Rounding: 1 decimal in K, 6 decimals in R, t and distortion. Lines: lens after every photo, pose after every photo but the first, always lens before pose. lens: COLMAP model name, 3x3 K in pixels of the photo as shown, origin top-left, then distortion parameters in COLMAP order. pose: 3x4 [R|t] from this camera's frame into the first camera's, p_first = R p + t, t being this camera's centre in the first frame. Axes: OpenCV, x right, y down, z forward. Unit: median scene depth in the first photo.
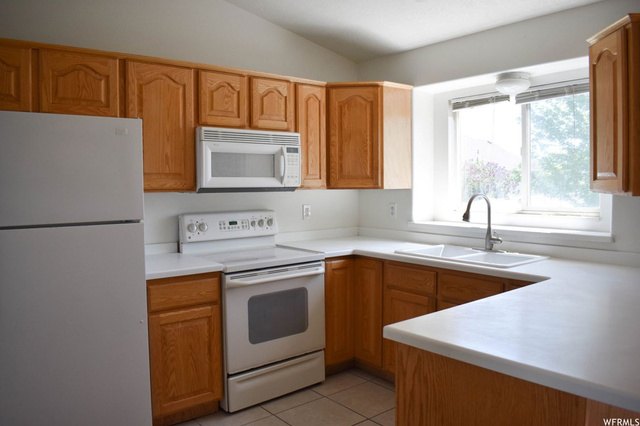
lens RADIAL K [[506.1, 0, 324.3], [0, 506.1, 211.0], [0, 0, 1]] dist [-0.094022, 0.006892]
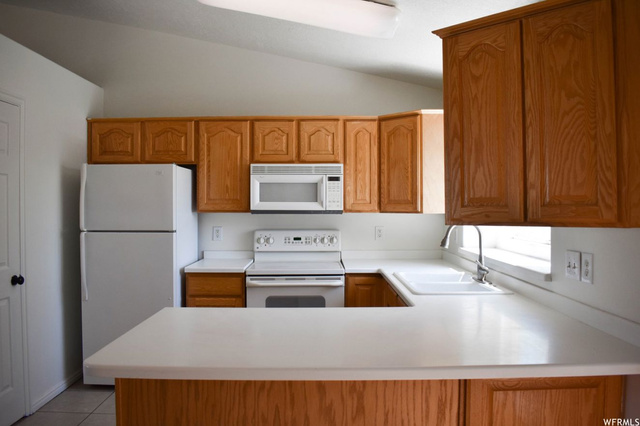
lens RADIAL K [[506.1, 0, 324.3], [0, 506.1, 211.0], [0, 0, 1]] dist [-0.094022, 0.006892]
pose [[0.777728, 0.014667, -0.628430, 0.655892], [-0.039867, 0.998866, -0.026026, -0.014736], [0.627336, 0.045294, 0.777431, 0.079880]]
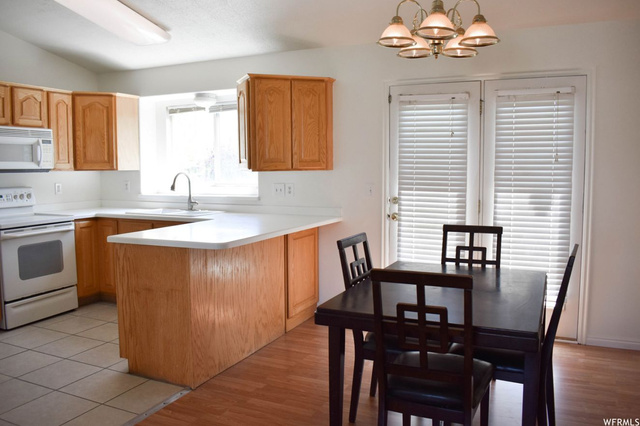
lens RADIAL K [[506.1, 0, 324.3], [0, 506.1, 211.0], [0, 0, 1]] dist [-0.094022, 0.006892]
pose [[0.890331, -0.033488, 0.454080, -0.002752], [0.021023, 0.999251, 0.032473, 0.038728], [-0.454827, -0.019366, 0.890369, -0.519621]]
